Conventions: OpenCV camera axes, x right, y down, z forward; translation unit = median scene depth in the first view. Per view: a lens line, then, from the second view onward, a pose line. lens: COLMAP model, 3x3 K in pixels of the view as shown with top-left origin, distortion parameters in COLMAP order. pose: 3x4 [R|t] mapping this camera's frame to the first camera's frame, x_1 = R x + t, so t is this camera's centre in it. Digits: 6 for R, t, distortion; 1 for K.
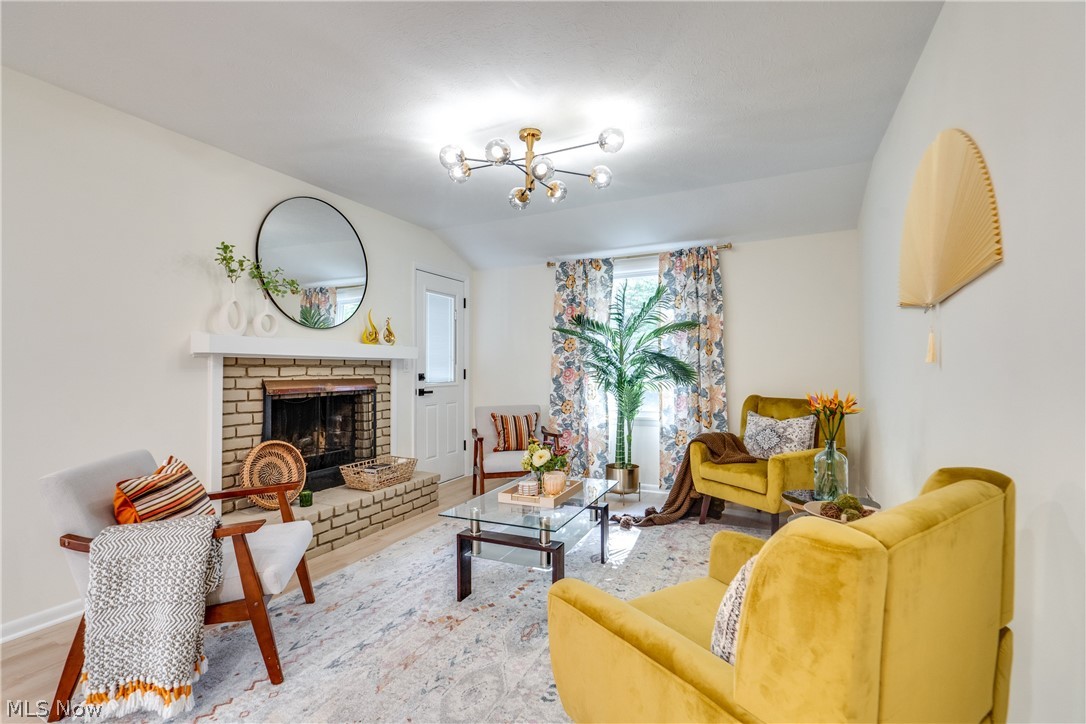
lens RADIAL K [[498.4, 0, 542.4], [0, 498.4, 364.1], [0, 0, 1]] dist [-0.015641, 0.005939]
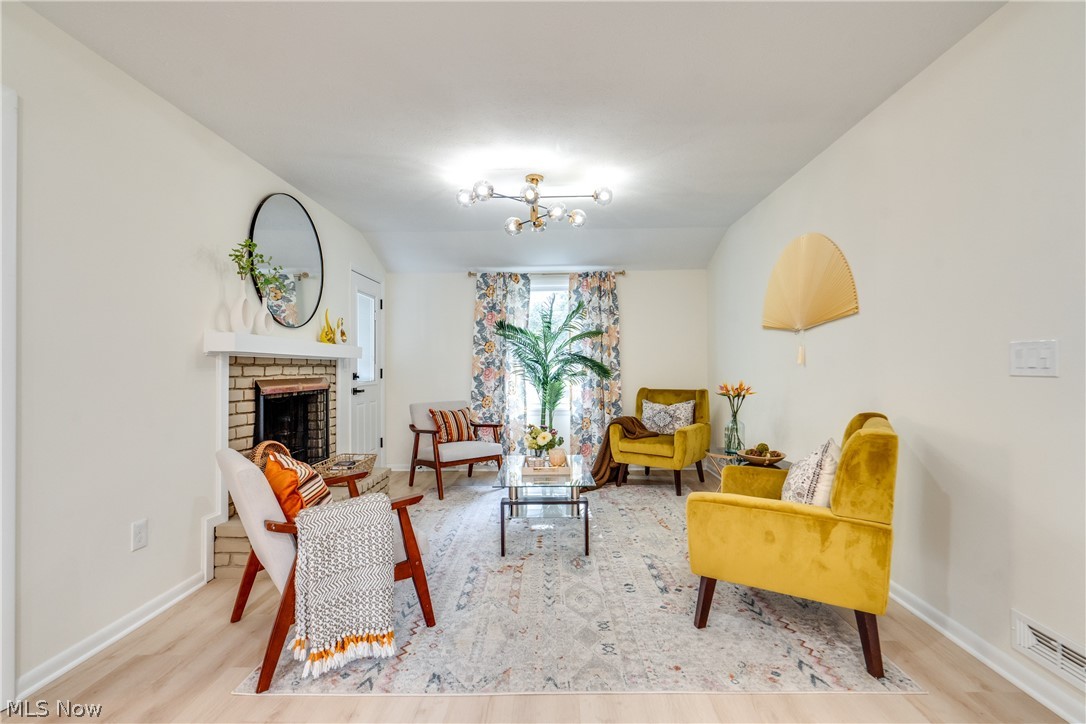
lens RADIAL K [[498.4, 0, 547.8], [0, 498.4, 367.2], [0, 0, 1]] dist [-0.015641, 0.005939]
pose [[0.909530, -0.000669, 0.415639, -0.460485], [-0.001830, 0.999983, 0.005613, 0.001264], [-0.415635, -0.005866, 0.909512, -0.131861]]
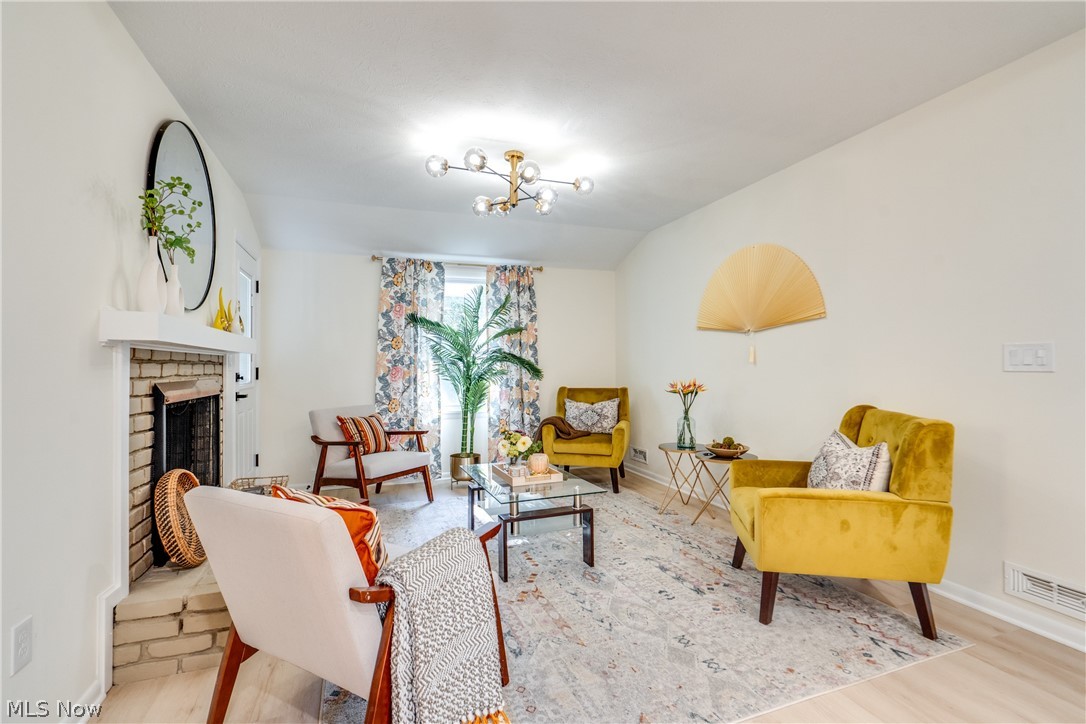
lens RADIAL K [[498.4, 0, 547.2], [0, 498.4, 363.8], [0, 0, 1]] dist [-0.015641, 0.005939]
pose [[0.695818, 0.003773, 0.718208, -0.698455], [-0.003667, 0.999992, -0.001700, 0.006271], [-0.718209, -0.001451, 0.695826, 0.150326]]
